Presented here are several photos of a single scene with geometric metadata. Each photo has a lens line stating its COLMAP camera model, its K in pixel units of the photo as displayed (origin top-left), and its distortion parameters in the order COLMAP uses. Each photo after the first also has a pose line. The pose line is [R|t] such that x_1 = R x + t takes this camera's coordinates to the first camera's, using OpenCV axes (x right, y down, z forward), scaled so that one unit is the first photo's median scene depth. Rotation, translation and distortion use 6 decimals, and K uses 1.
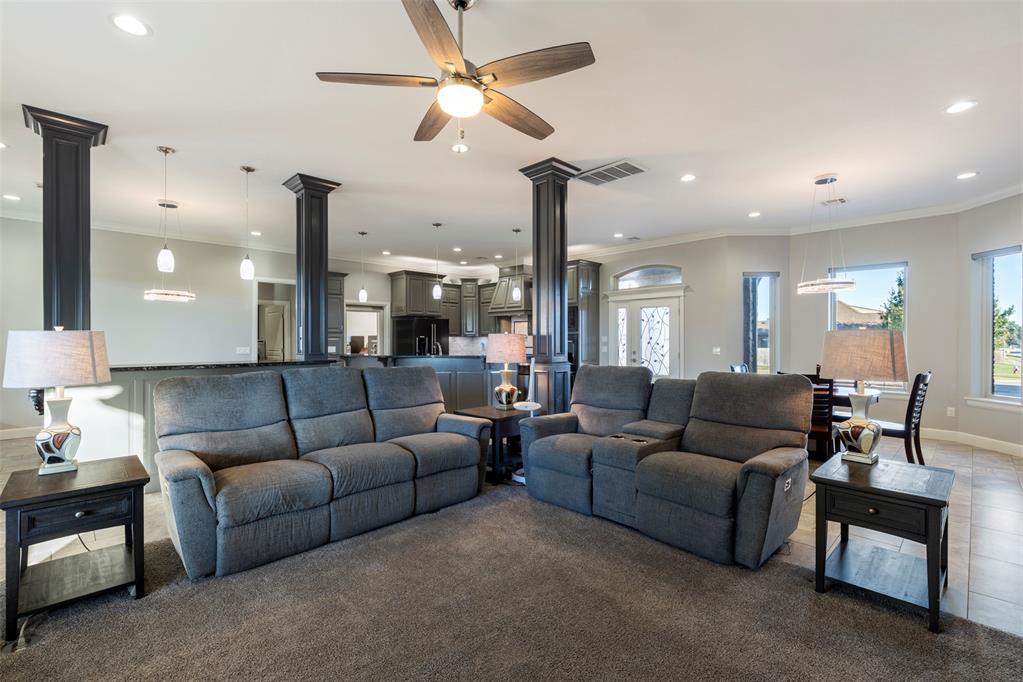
lens RADIAL K [[455.0, 0, 504.2], [0, 455.0, 342.5], [0, 0, 1]] dist [-0.000519, -0.001091]
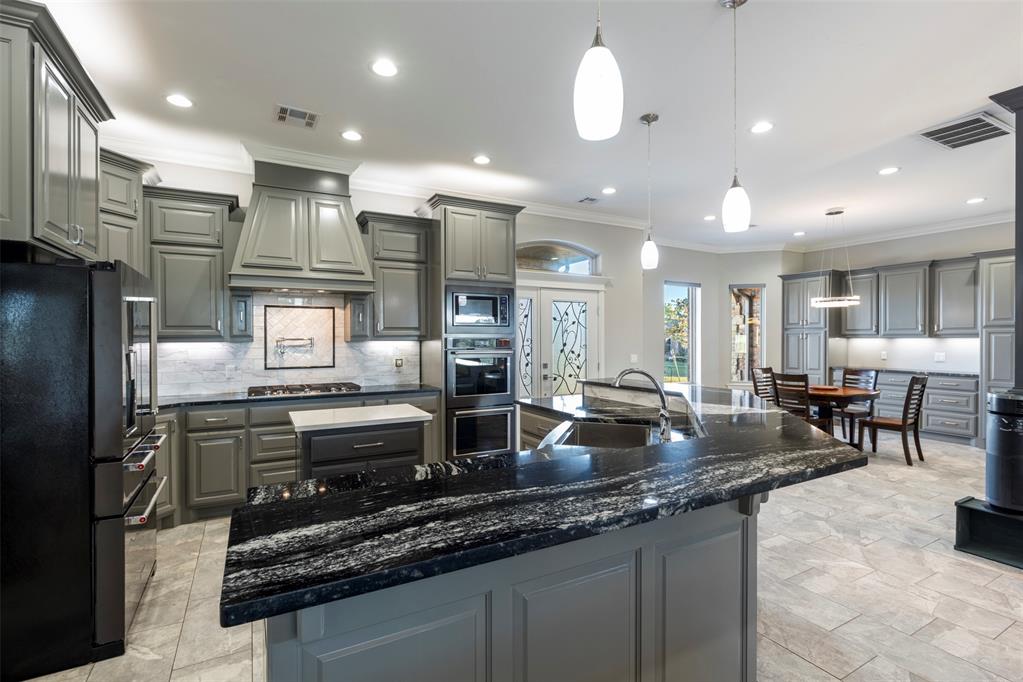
lens RADIAL K [[473.6, 0, 506.4], [0, 473.6, 342.2], [0, 0, 1]] dist [-0.004795, -0.000415]
pose [[0.263115, -0.010531, 0.964707, -0.354299], [0.006555, 0.999937, 0.009128, -0.016925], [-0.964742, 0.003922, 0.263168, 0.746024]]
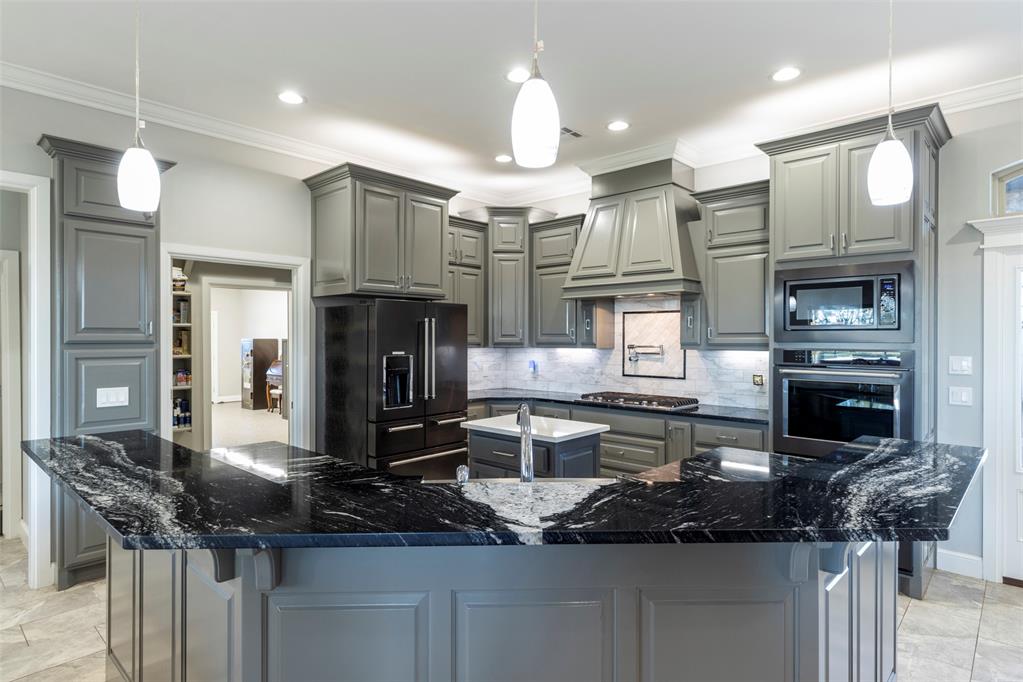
lens RADIAL K [[566.6, 0, 506.5], [0, 566.6, 340.6], [0, 0, 1]] dist [0.006721, 0.001183]
pose [[0.998733, 0.003390, 0.050218, -0.116484], [-0.003258, 0.999991, -0.002710, -0.020508], [-0.050227, 0.002543, 0.998735, 0.548032]]
